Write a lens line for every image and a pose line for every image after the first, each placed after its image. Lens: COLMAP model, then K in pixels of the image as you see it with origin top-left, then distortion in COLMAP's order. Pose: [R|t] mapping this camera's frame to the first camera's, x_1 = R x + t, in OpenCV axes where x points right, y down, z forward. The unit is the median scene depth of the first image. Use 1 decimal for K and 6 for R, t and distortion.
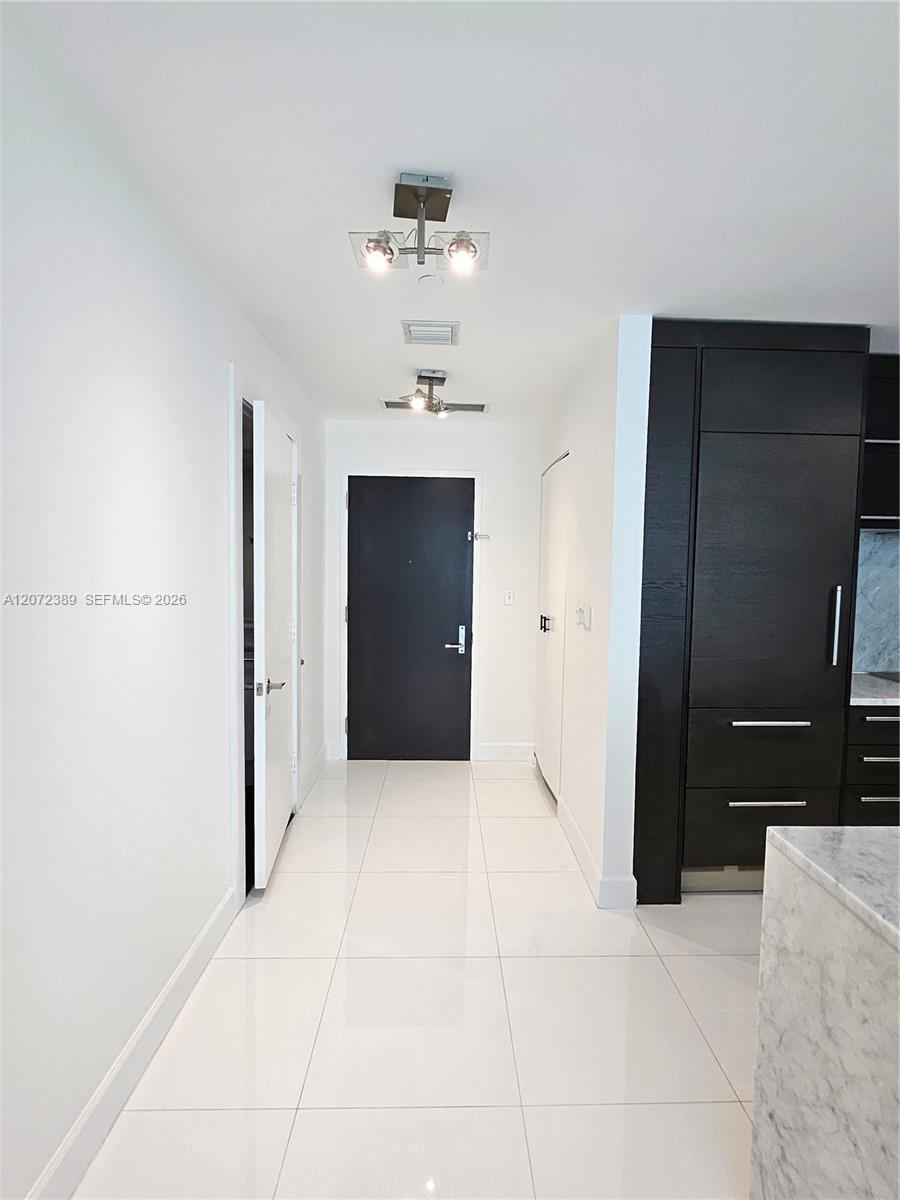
lens RADIAL K [[489.6, 0, 451.9], [0, 489.6, 592.4], [0, 0, 1]] dist [-0.001830, -0.000171]
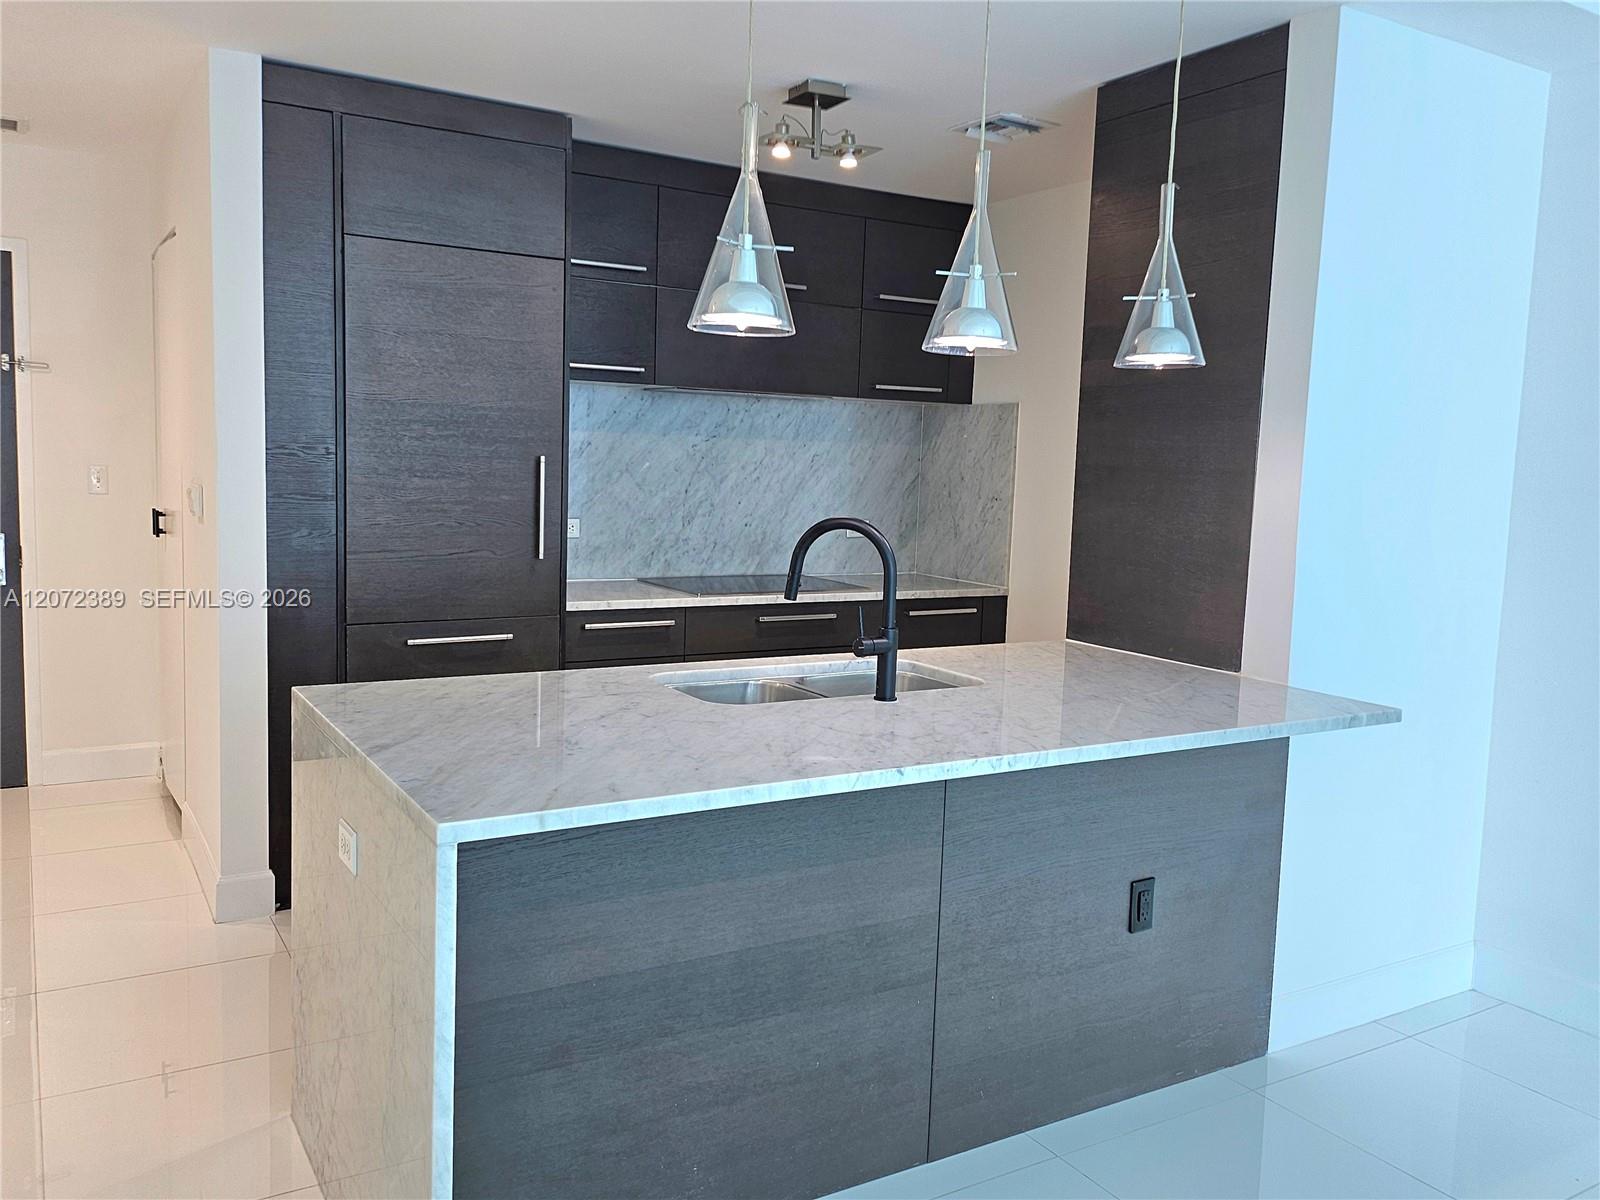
lens RADIAL K [[1273.5, 0, 798.1], [0, 1273.5, 588.2], [0, 0, 1]] dist [0.051940, -0.000853]
pose [[0.885122, -0.035833, 0.463977, 0.202228], [0.009475, 0.998212, 0.059016, 0.078910], [-0.465262, -0.047840, 0.883879, -0.962027]]
